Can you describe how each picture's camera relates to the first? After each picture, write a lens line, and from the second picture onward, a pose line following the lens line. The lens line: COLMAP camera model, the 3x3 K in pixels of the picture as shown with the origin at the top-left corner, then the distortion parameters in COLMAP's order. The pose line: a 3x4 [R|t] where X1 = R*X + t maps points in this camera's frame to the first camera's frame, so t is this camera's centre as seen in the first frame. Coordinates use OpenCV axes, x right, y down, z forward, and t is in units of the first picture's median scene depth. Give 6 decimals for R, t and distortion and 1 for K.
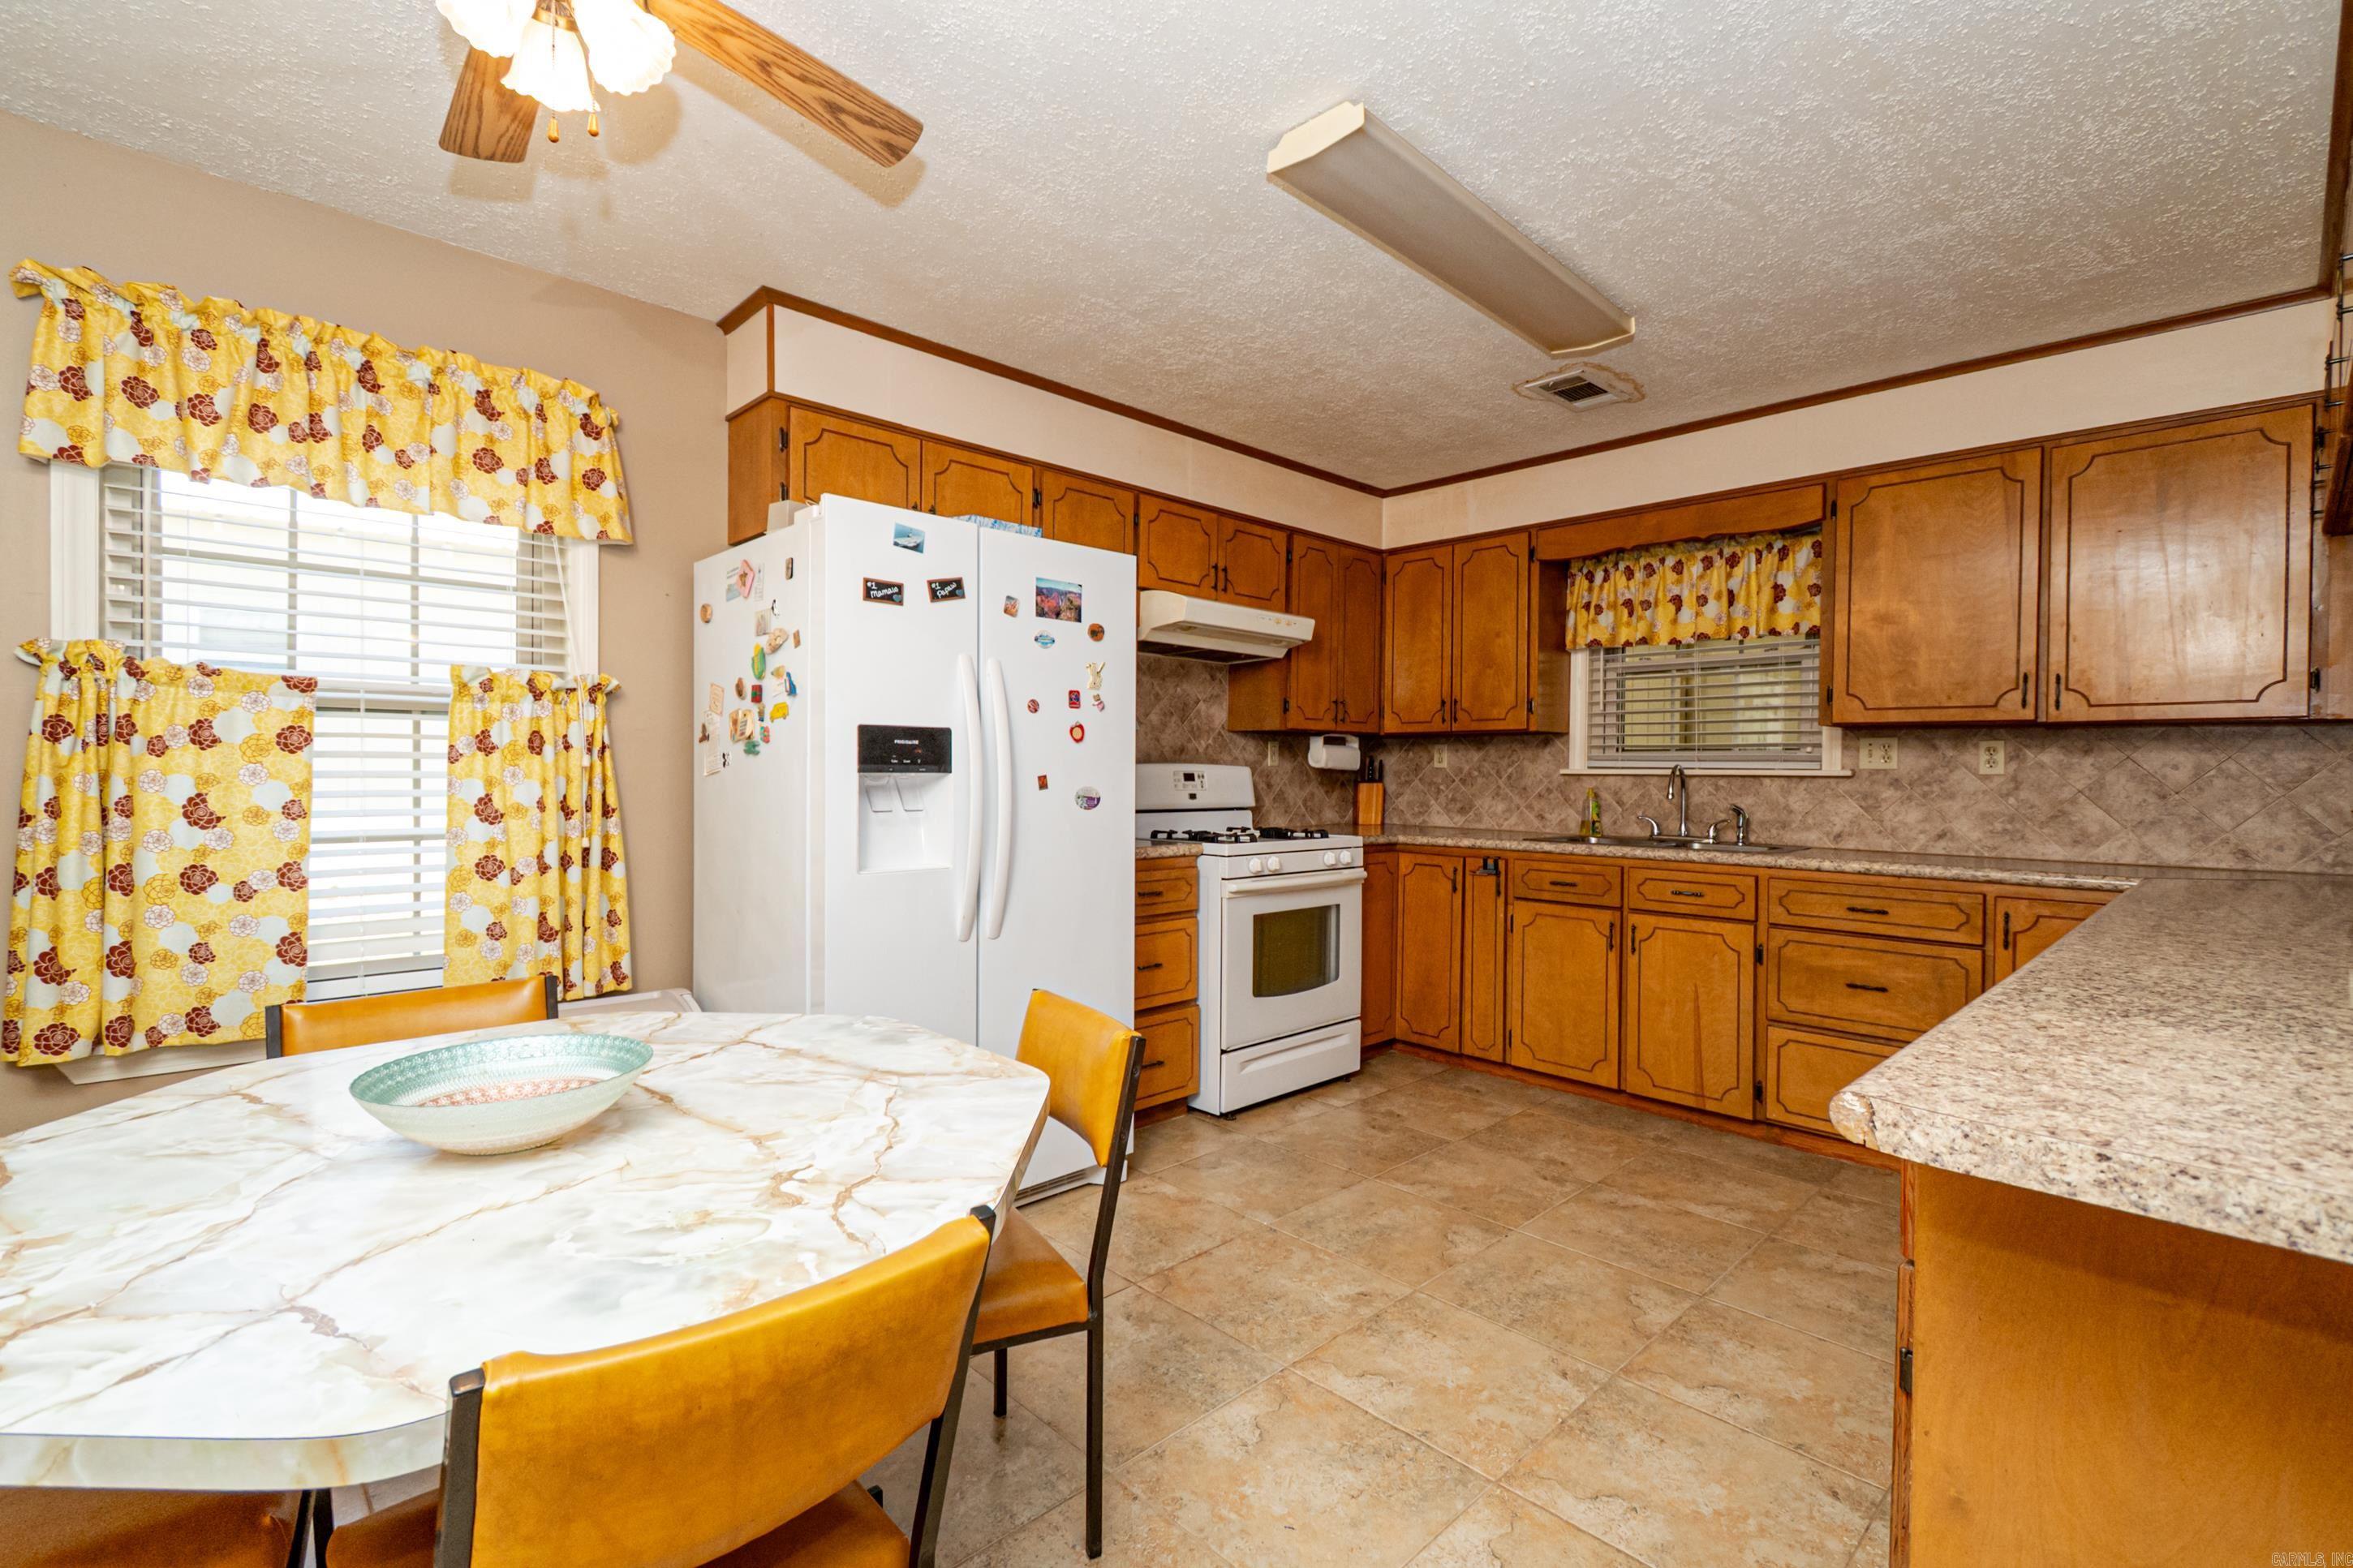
lens RADIAL K [[1047.5, 0, 1175.0], [0, 1047.5, 788.4], [0, 0, 1]] dist [0.010103, -0.004574]
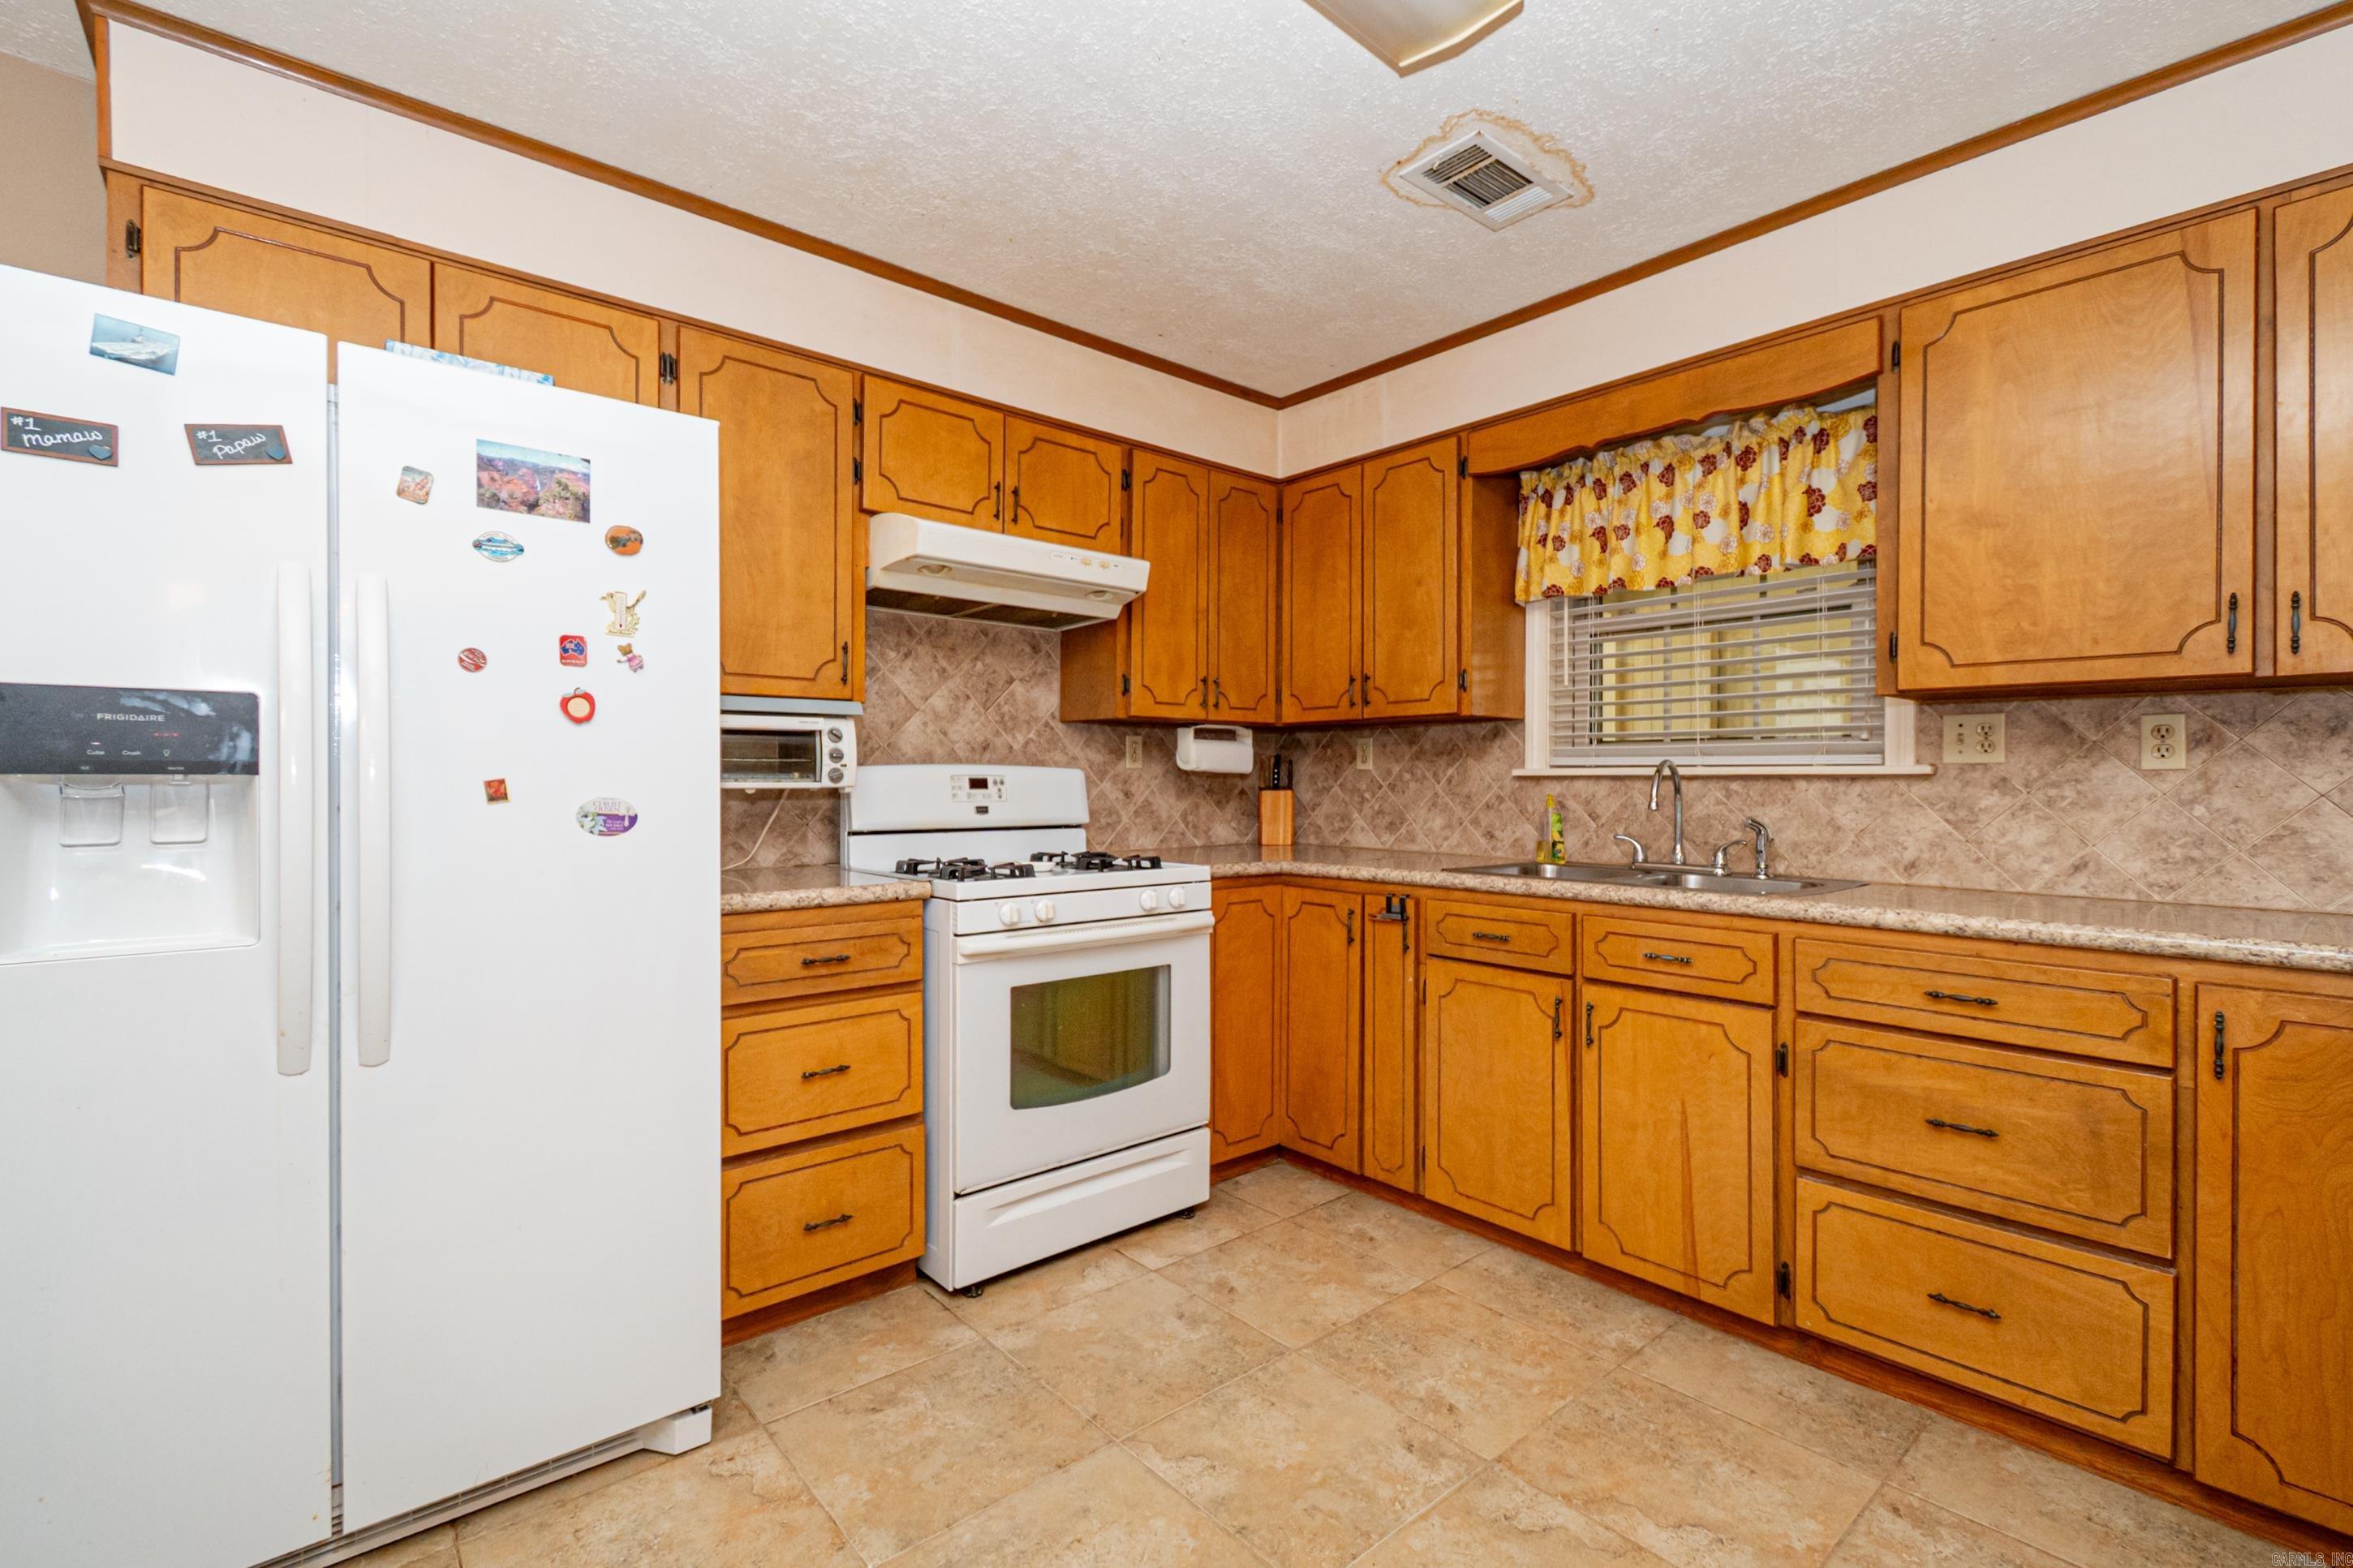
lens RADIAL K [[1047.5, 0, 1180.0], [0, 1047.5, 786.3], [0, 0, 1]] dist [0.010103, -0.004574]
pose [[0.998581, -0.006806, -0.052817, 0.268719], [0.006154, 0.999903, -0.012508, 0.001345], [0.052897, 0.012165, 0.998526, 0.409285]]
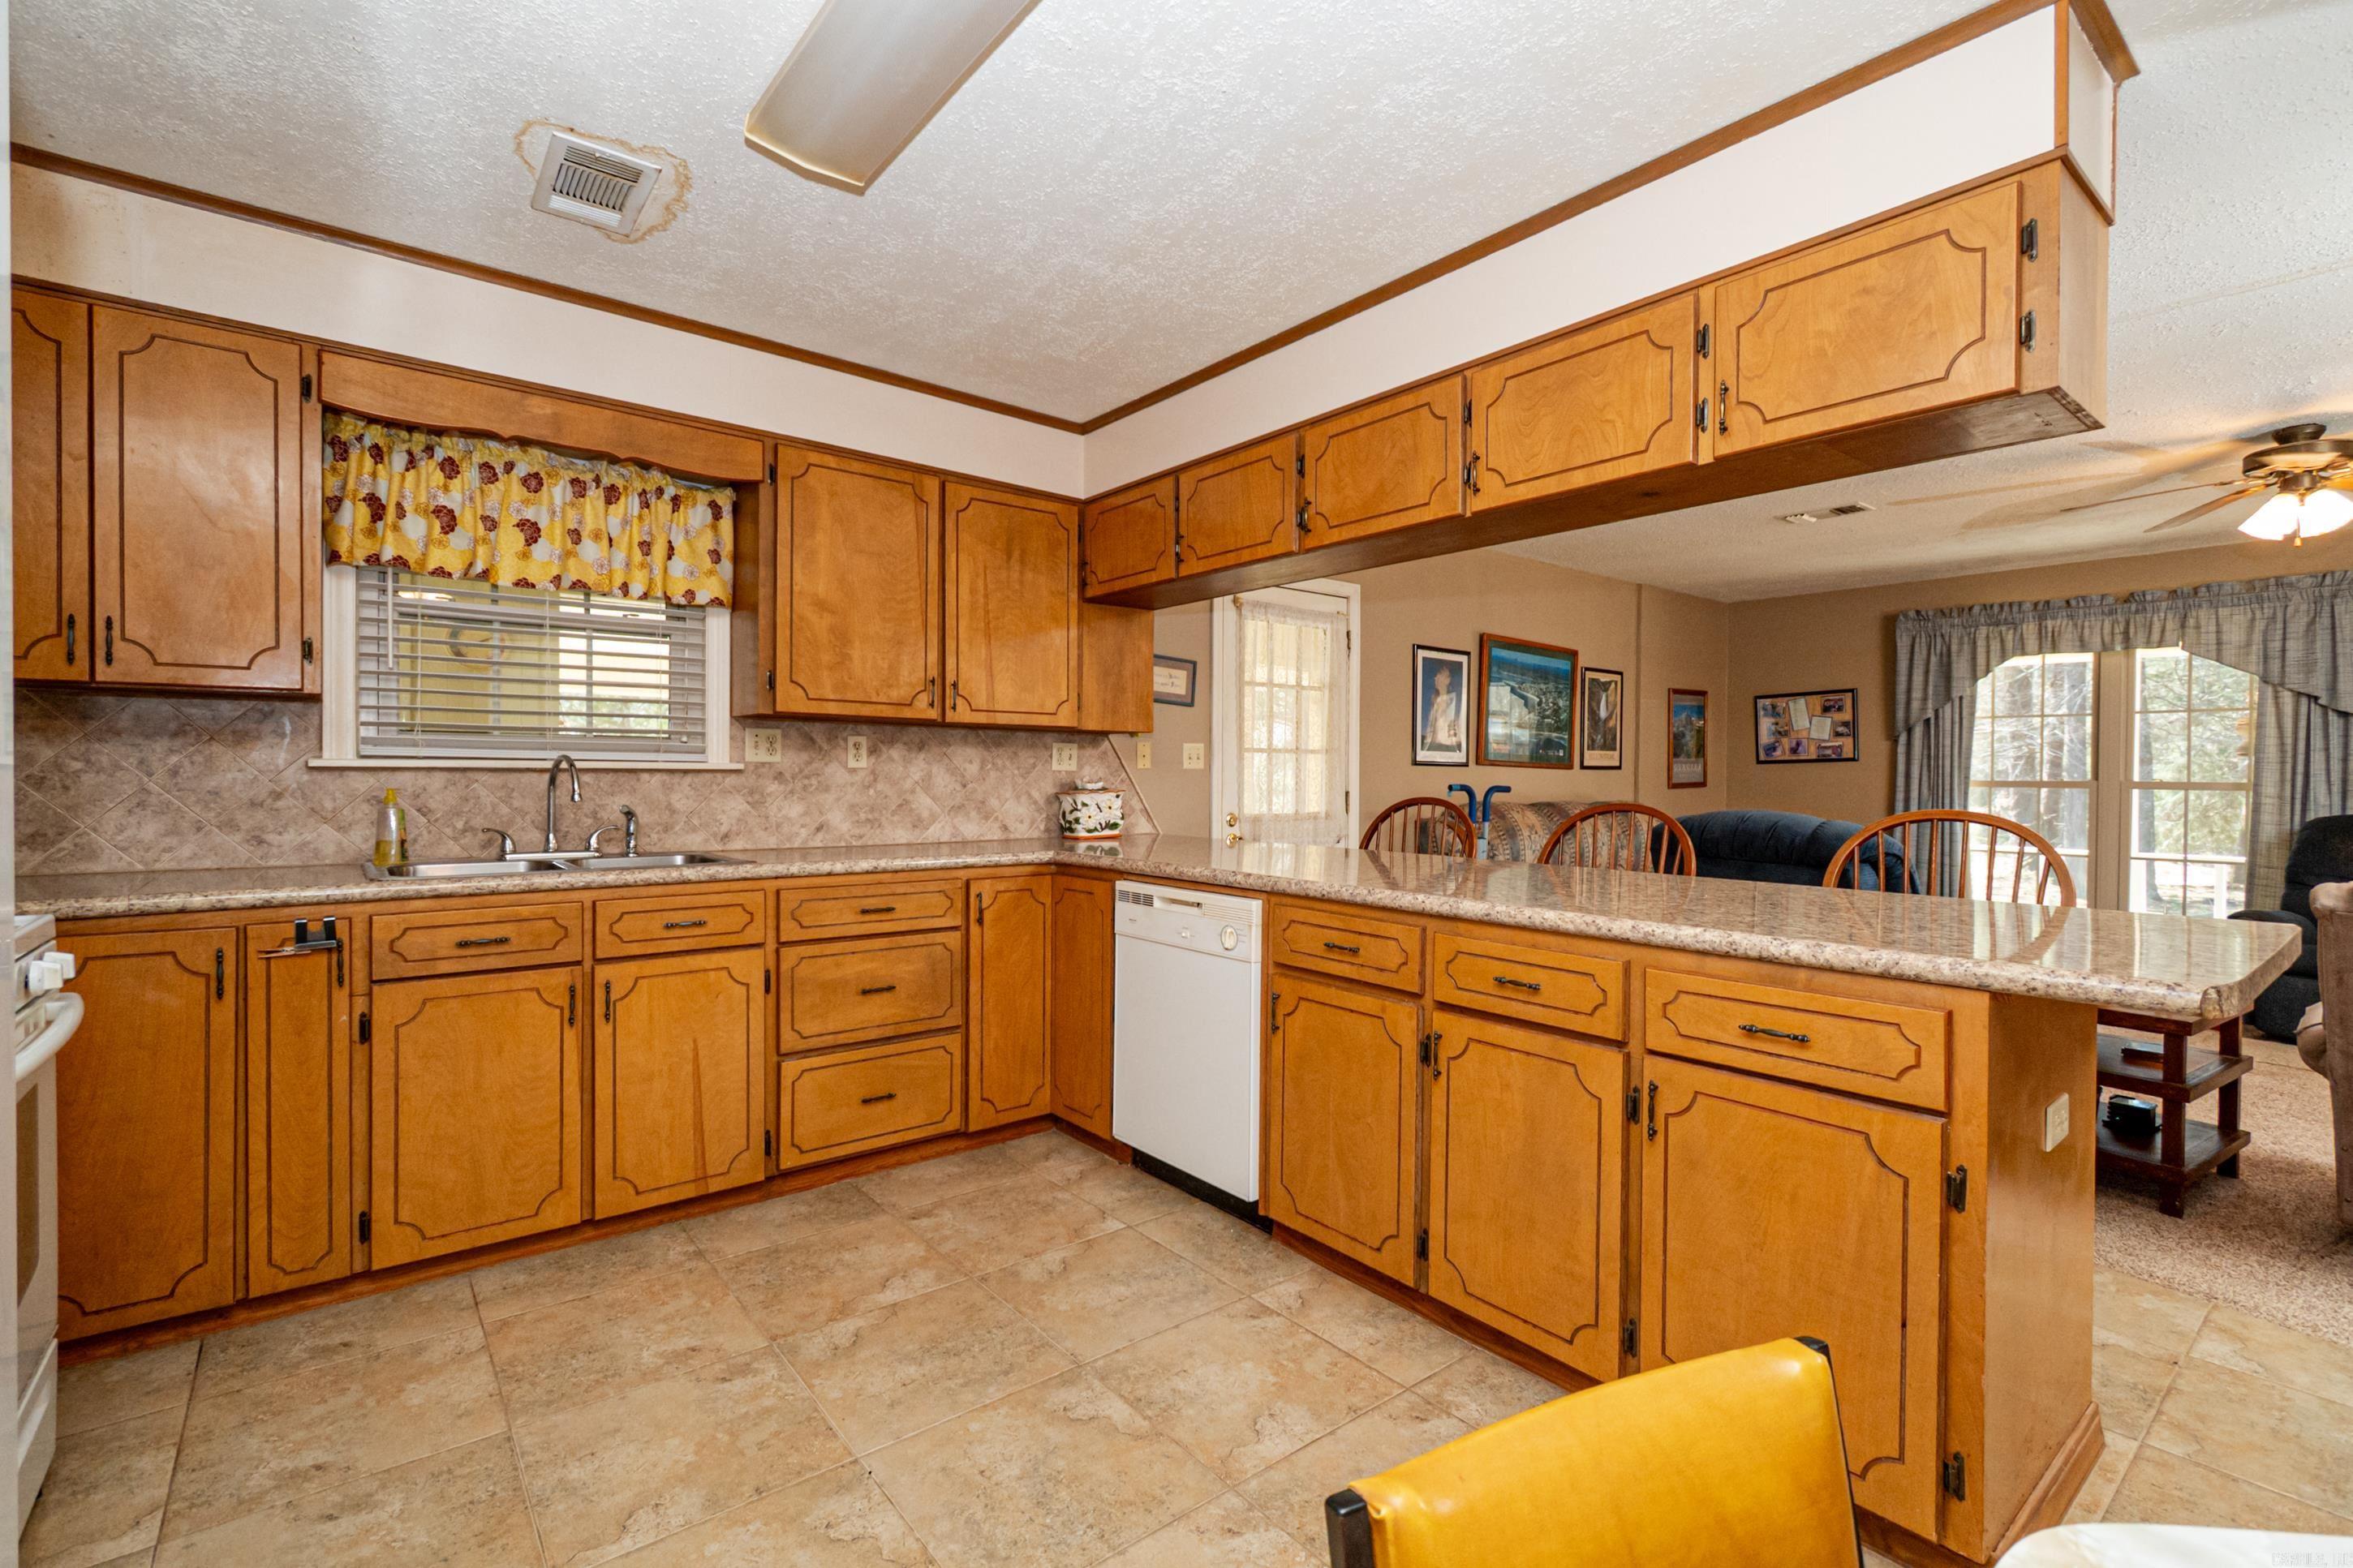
lens RADIAL K [[1047.5, 0, 1185.5], [0, 1047.5, 783.5], [0, 0, 1]] dist [0.010103, -0.004574]
pose [[0.081492, -0.017810, 0.996515, -0.293000], [0.009611, 0.999808, 0.017083, -0.014448], [-0.996628, 0.008186, 0.081647, 0.684690]]
